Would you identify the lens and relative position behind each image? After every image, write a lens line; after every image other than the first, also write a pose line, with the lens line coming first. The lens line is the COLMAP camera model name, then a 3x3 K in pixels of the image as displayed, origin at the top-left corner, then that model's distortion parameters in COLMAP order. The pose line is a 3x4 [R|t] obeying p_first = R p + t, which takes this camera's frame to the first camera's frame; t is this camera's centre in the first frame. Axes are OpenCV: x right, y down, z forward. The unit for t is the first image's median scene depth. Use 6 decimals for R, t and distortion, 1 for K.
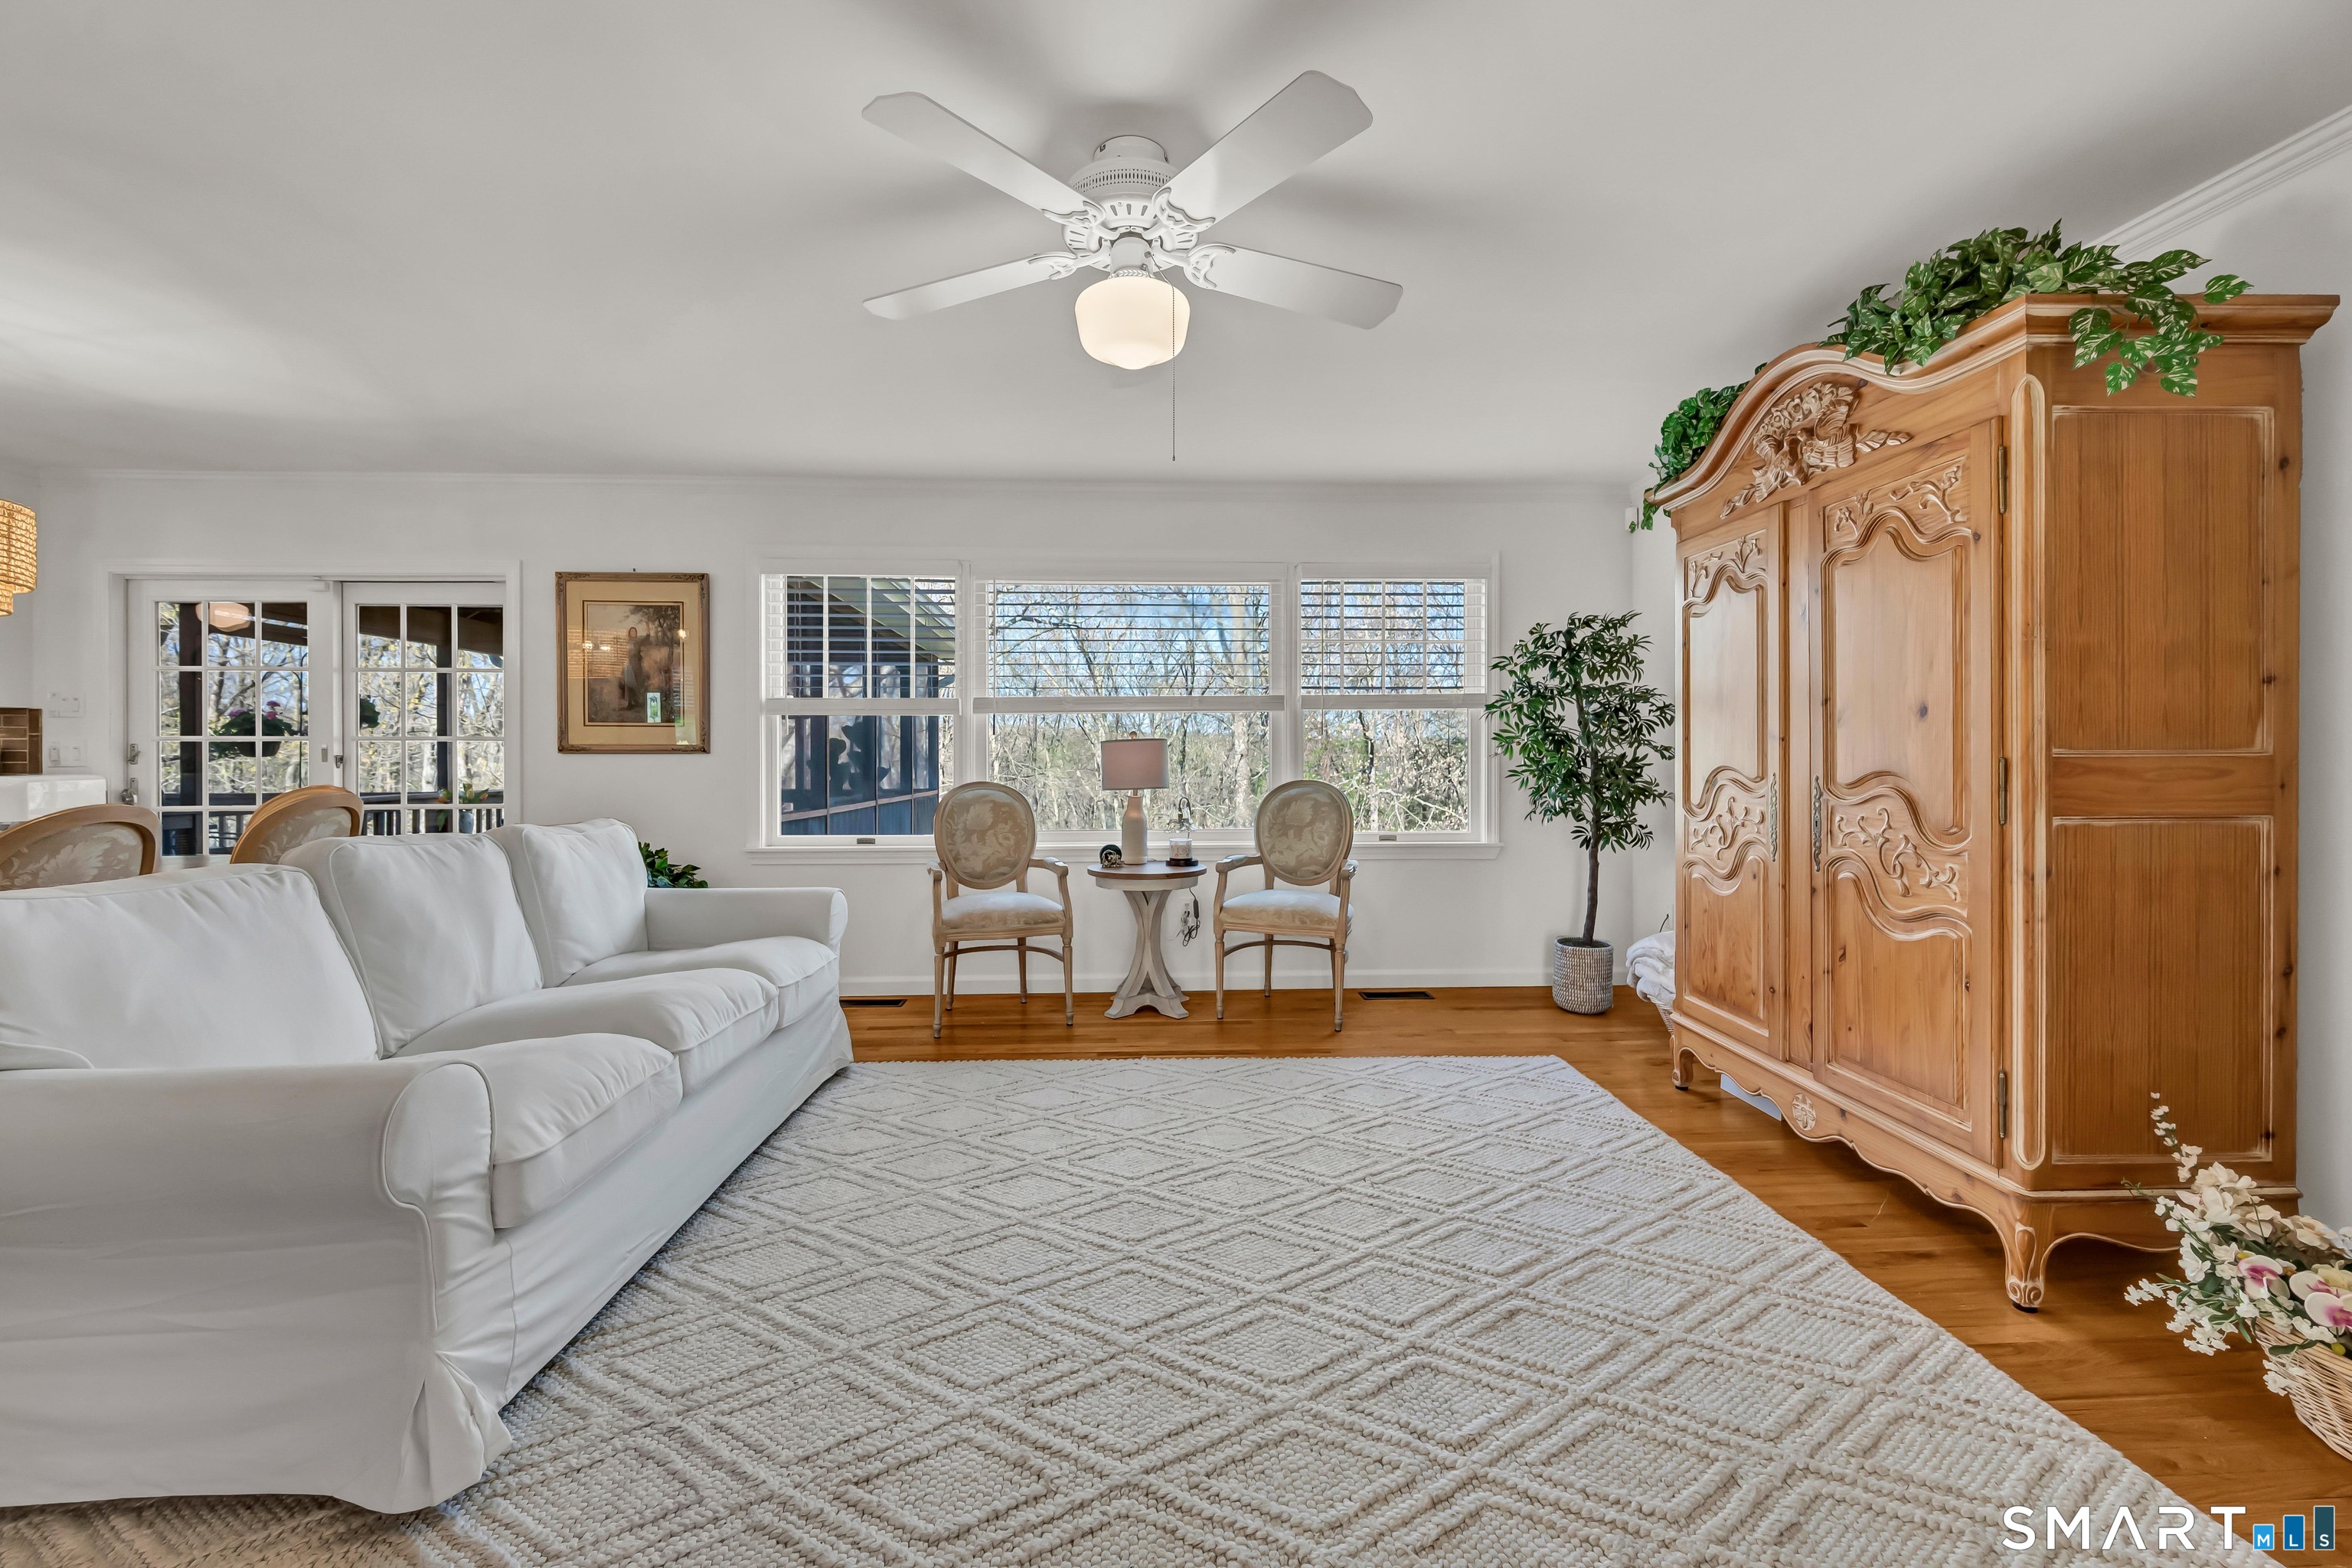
lens RADIAL K [[949.0, 0, 1176.1], [0, 949.0, 756.4], [0, 0, 1]] dist [-0.001288, 0.000084]
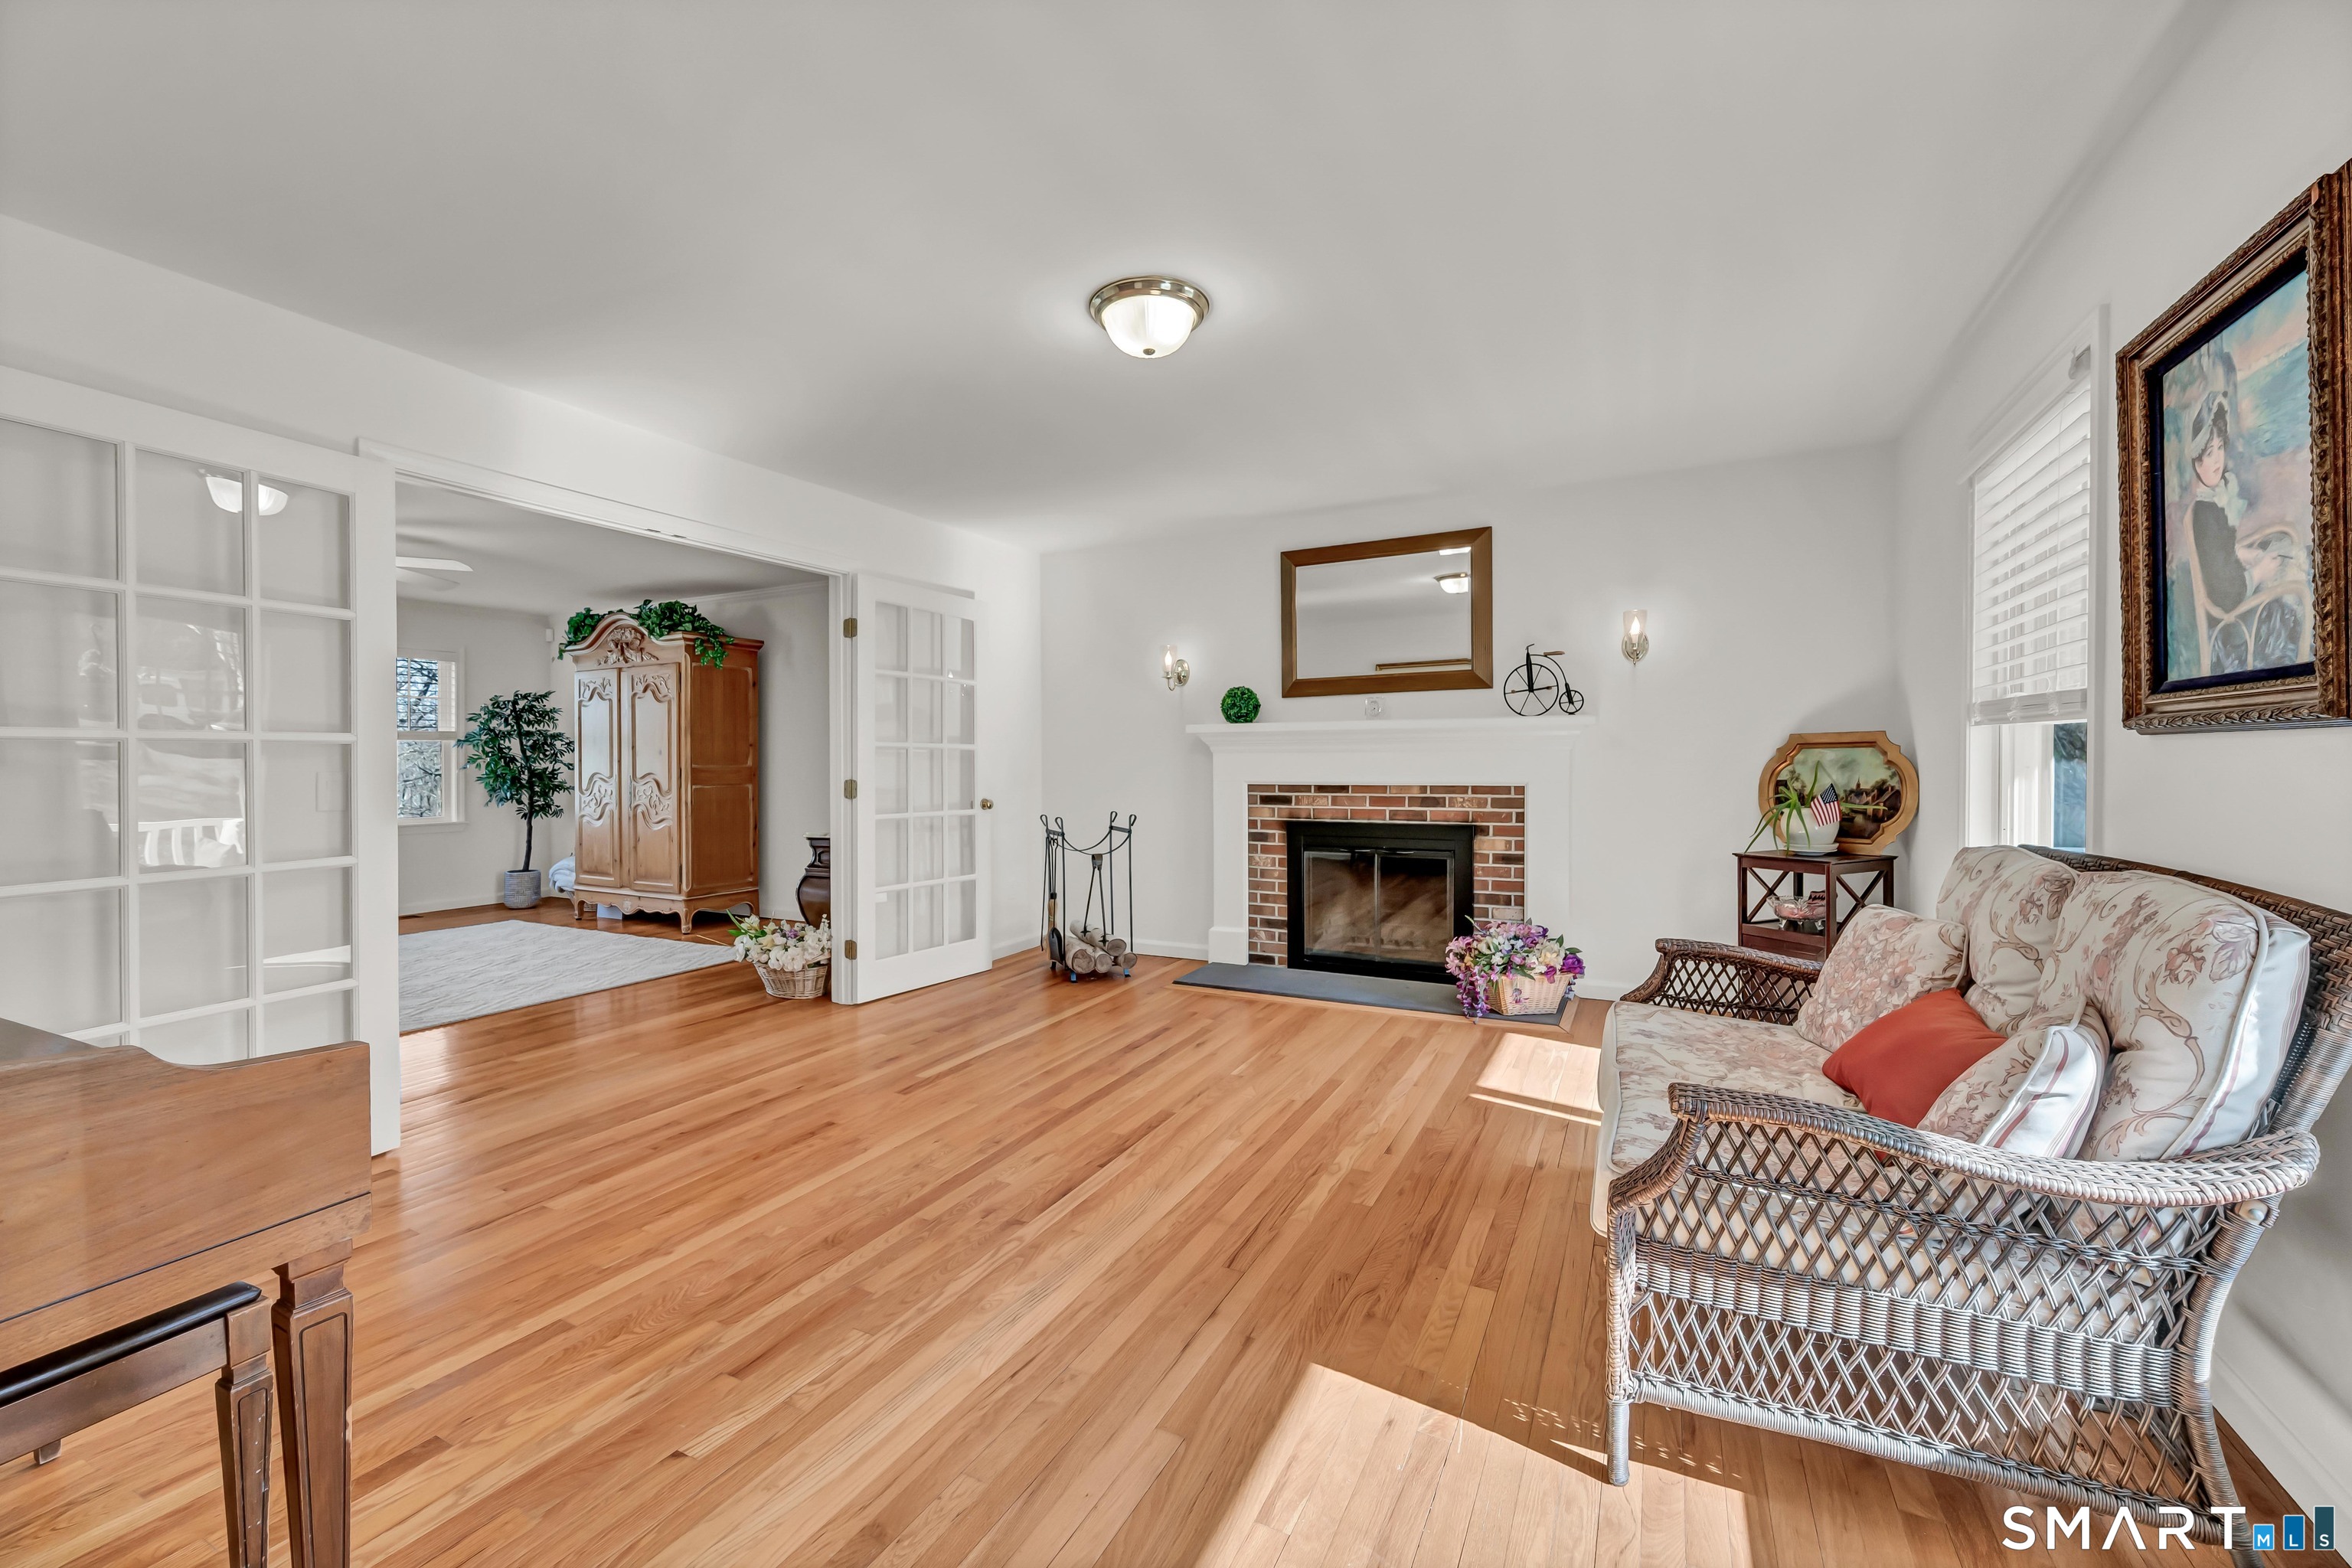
lens RADIAL K [[949.0, 0, 1176.1], [0, 949.0, 756.4], [0, 0, 1]] dist [-0.001288, 0.000084]
pose [[0.501881, 0.001195, 0.864936, -0.569963], [0.009299, 0.999934, -0.006777, -0.000013], [-0.864886, 0.011445, 0.501837, -1.103518]]
